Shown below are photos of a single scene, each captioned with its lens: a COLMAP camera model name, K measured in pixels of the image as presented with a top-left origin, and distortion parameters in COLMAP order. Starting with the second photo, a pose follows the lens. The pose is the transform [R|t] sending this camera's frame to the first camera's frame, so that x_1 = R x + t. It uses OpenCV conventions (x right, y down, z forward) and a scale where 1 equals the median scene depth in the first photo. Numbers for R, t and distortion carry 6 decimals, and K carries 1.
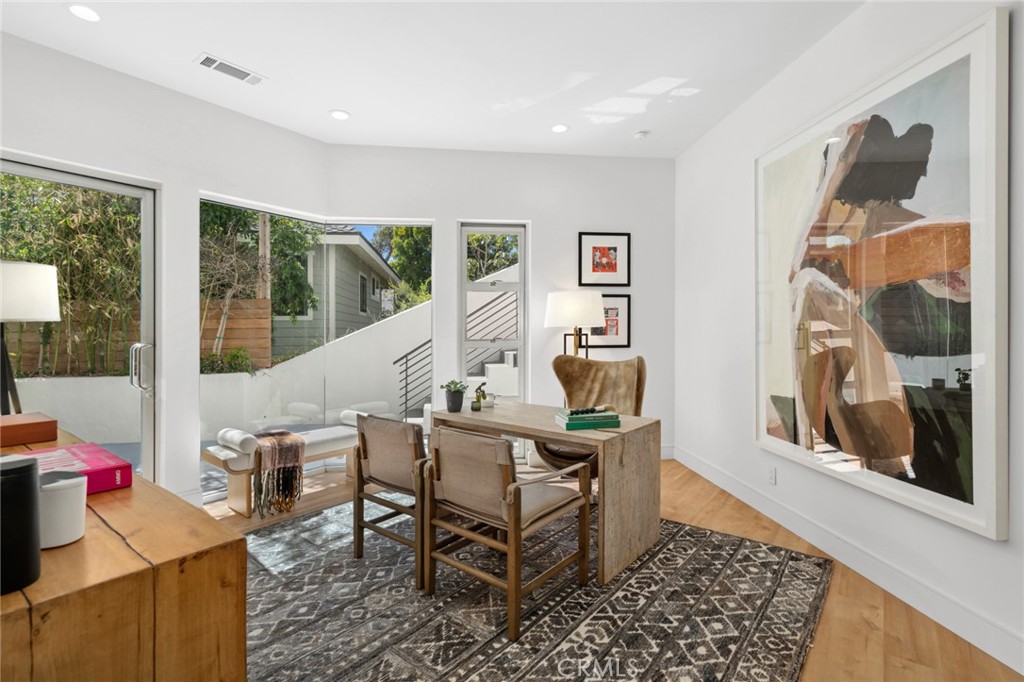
lens RADIAL K [[477.9, 0, 511.6], [0, 477.9, 333.7], [0, 0, 1]] dist [0.004378, 0.000230]
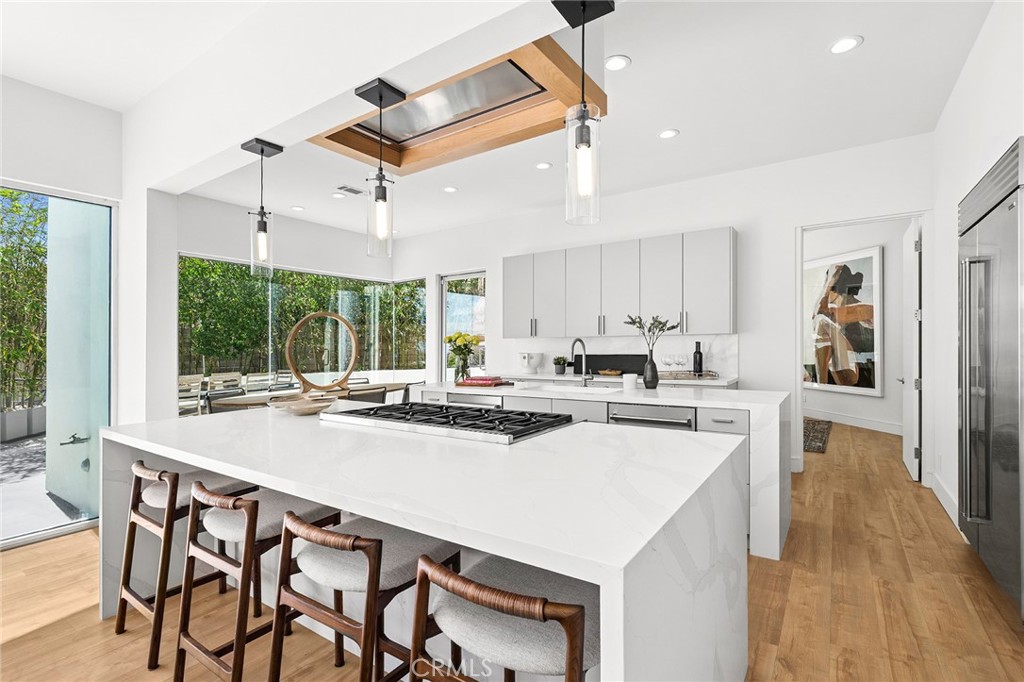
lens RADIAL K [[477.9, 0, 510.9], [0, 477.9, 340.9], [0, 0, 1]] dist [0.004378, 0.000230]
pose [[0.998346, -0.002785, 0.057432, -1.364082], [0.003358, 0.999945, -0.009891, 0.034012], [-0.057402, 0.010067, 0.998300, -1.694446]]
